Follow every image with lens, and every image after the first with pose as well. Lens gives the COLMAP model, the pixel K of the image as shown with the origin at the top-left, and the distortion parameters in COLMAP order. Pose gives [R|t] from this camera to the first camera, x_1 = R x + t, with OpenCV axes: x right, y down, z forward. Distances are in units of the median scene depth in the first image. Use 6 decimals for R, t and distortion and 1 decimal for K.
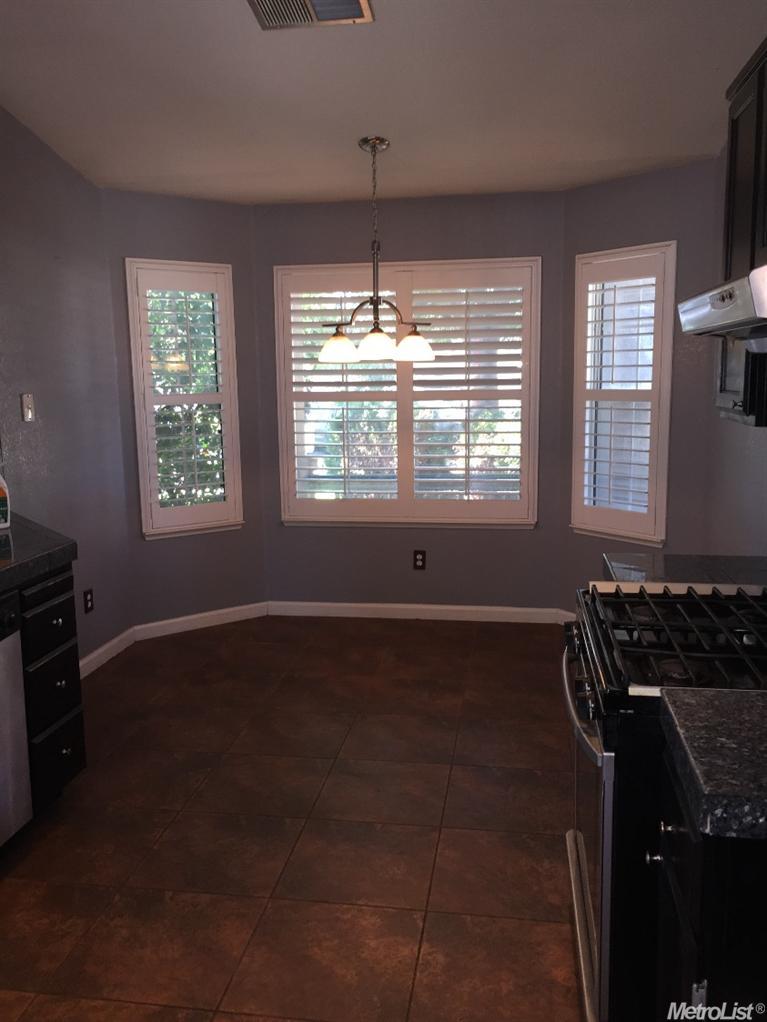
lens RADIAL K [[862.4, 0, 382.7], [0, 862.4, 511.2], [0, 0, 1]] dist [0.011736, -0.028835]
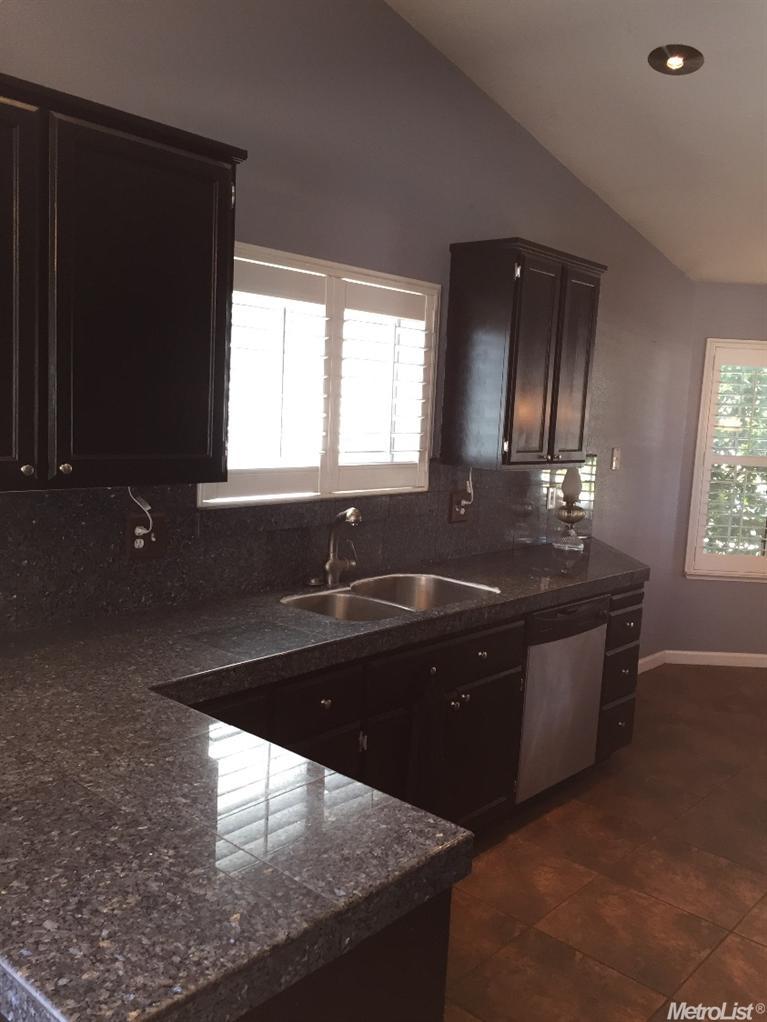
lens RADIAL K [[862.4, 0, 379.8], [0, 862.4, 500.5], [0, 0, 1]] dist [0.011736, -0.028835]
pose [[0.830467, 0.123439, -0.543219, -0.002255], [-0.156654, 0.987538, -0.015086, 0.019725], [0.534588, 0.097626, 0.839455, -0.307125]]
